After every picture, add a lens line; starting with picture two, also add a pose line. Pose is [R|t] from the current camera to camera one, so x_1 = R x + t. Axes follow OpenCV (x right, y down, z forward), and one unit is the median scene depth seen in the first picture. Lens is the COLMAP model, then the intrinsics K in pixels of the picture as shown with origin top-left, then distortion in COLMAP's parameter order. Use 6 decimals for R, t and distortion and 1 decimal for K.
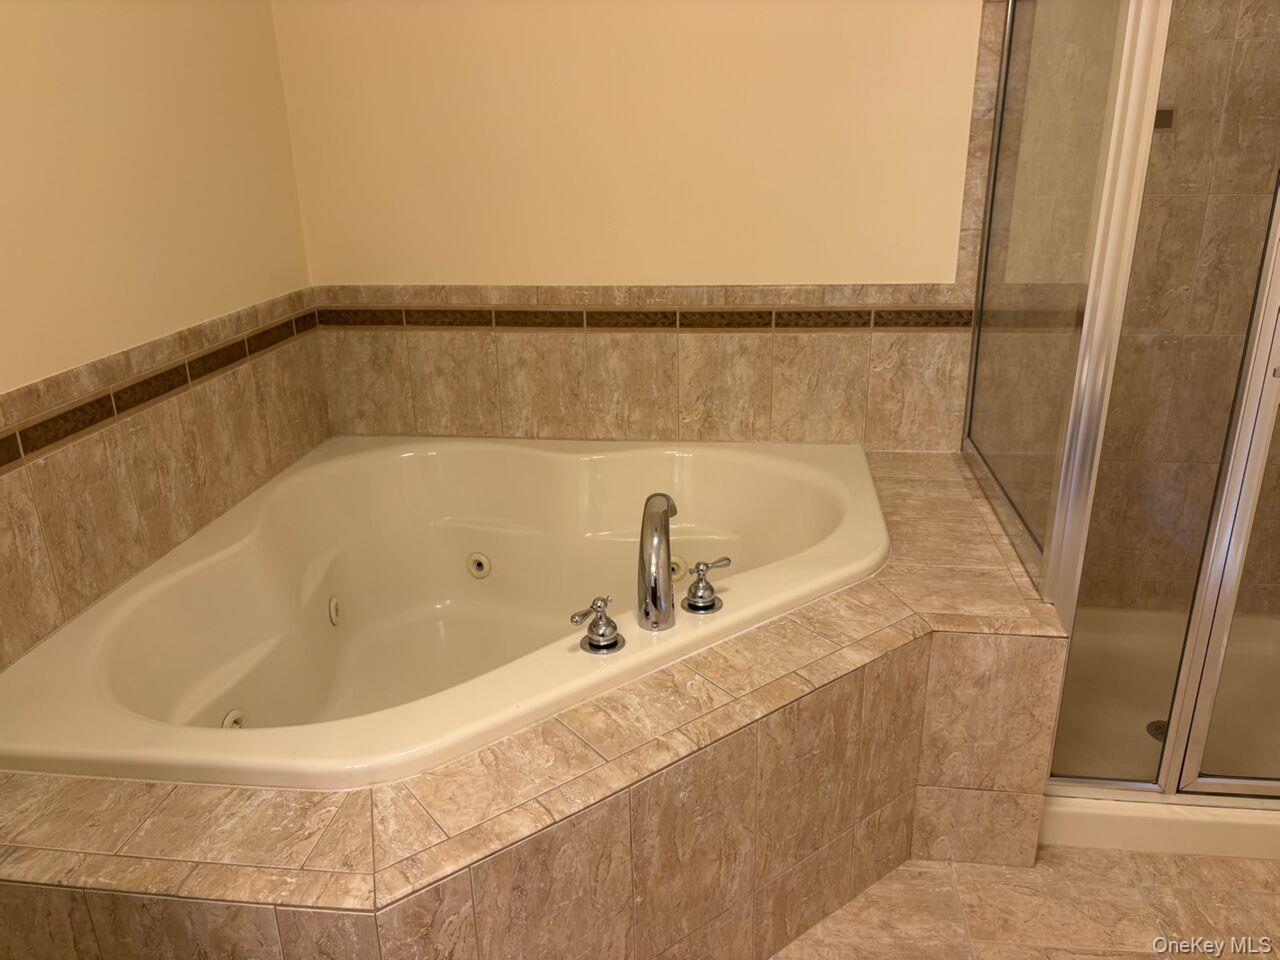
lens RADIAL K [[974.4, 0, 631.3], [0, 974.4, 484.3], [0, 0, 1]] dist [0.045376, -0.054317]
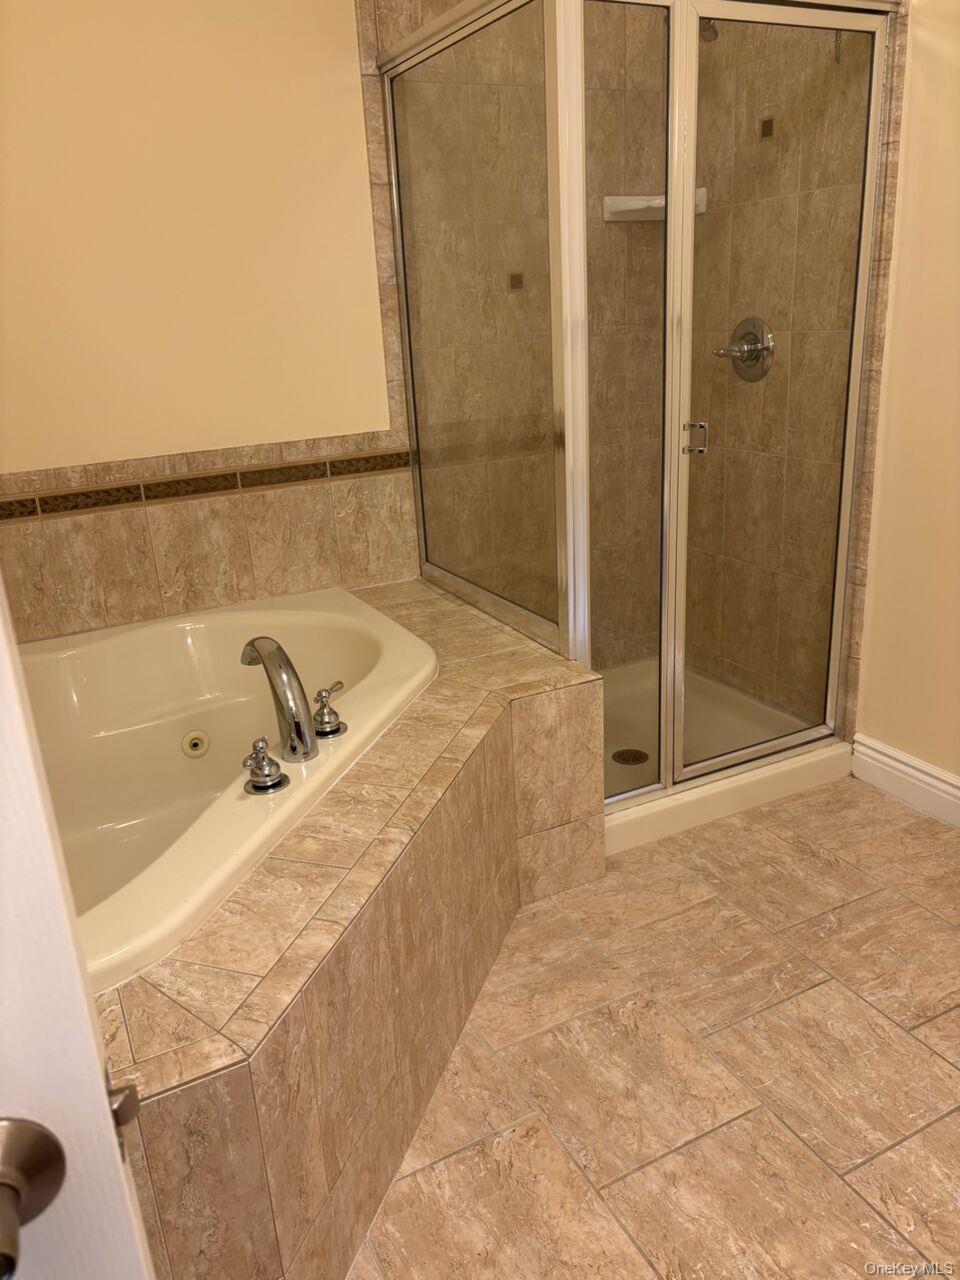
lens RADIAL K [[974.4, 0, 482.1], [0, 974.4, 637.2], [0, 0, 1]] dist [0.045376, -0.054317]
pose [[0.824193, -0.205983, 0.527520, -0.299840], [0.231079, 0.972753, 0.018800, 0.042395], [-0.517019, 0.106403, 0.849335, 0.015245]]
